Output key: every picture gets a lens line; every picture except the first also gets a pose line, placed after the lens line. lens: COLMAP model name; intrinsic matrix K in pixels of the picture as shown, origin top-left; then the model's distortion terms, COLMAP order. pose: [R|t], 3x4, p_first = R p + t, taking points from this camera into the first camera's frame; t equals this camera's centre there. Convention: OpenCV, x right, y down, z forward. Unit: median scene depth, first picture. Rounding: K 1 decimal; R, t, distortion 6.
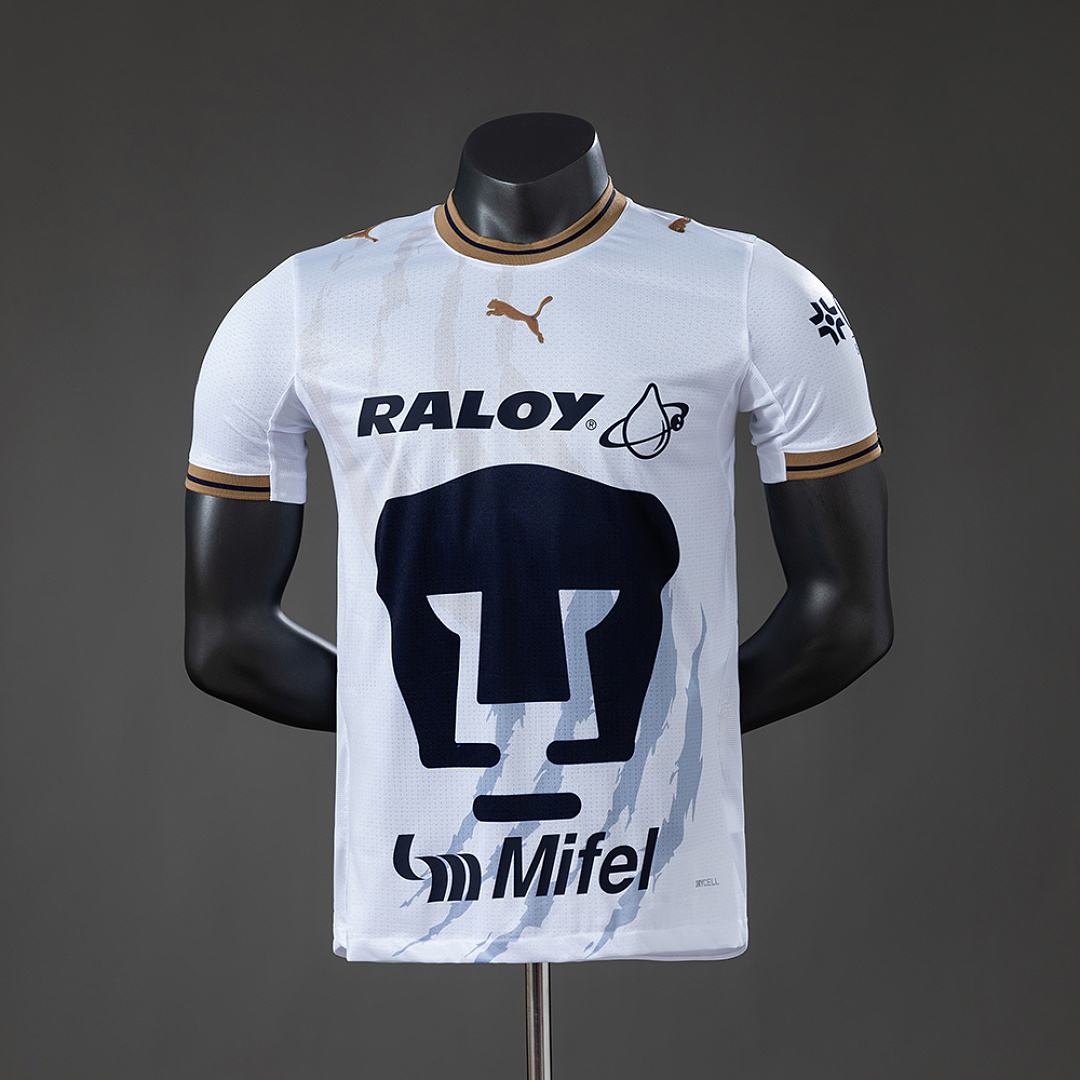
lens RADIAL K [[2862.0, 0, 542.4], [0, 2862.0, 538.4], [0, 0, 1]] dist [0.016261, 0.000000]
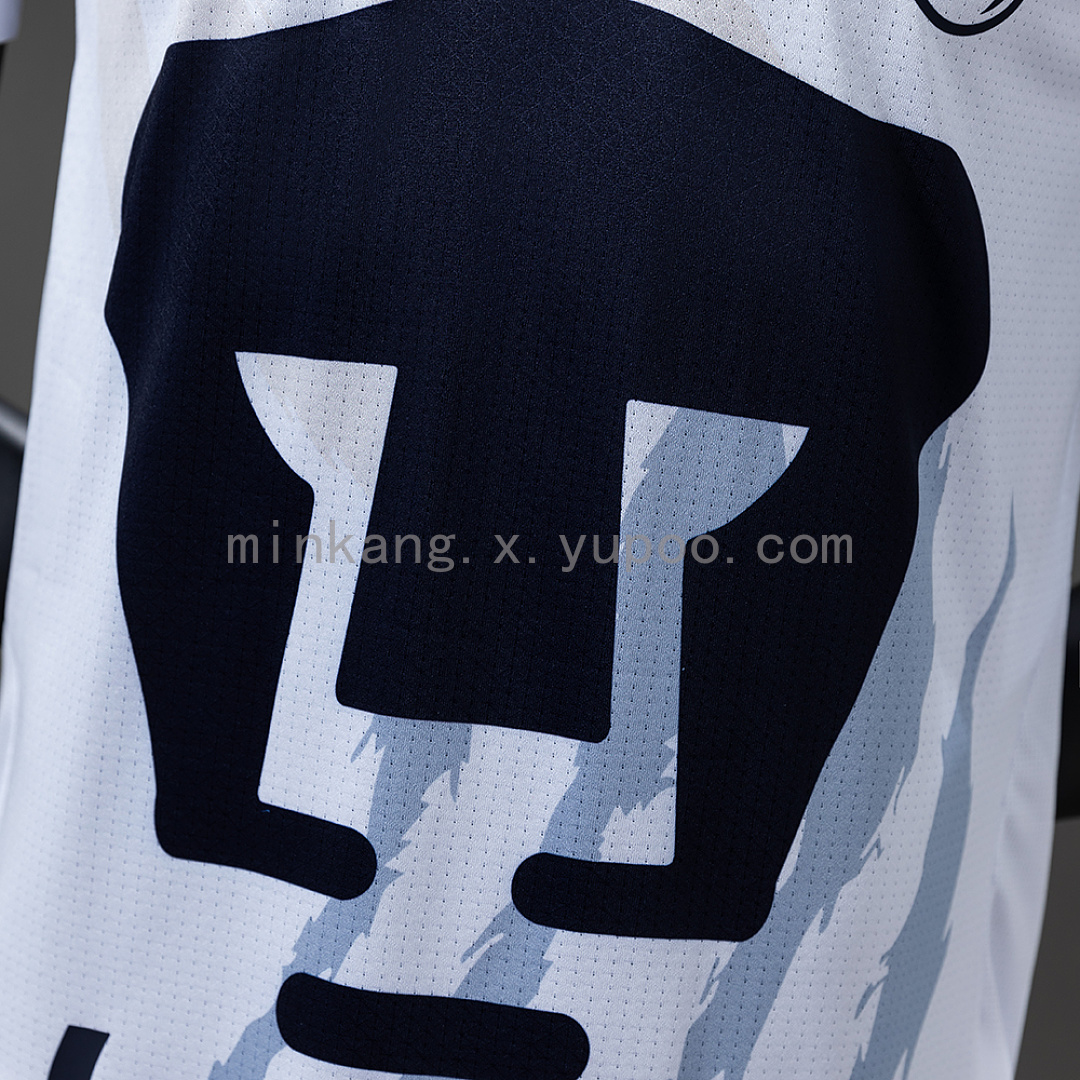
lens RADIAL K [[1474.0, 0, 546.4], [0, 1474.0, 541.9], [0, 0, 1]] dist [-0.016012, 0.000000]
pose [[0.987616, 0.156305, -0.013538, 0.001436], [-0.147749, 0.955629, 0.254840, -0.008358], [0.052770, -0.249684, 0.966888, 0.839734]]
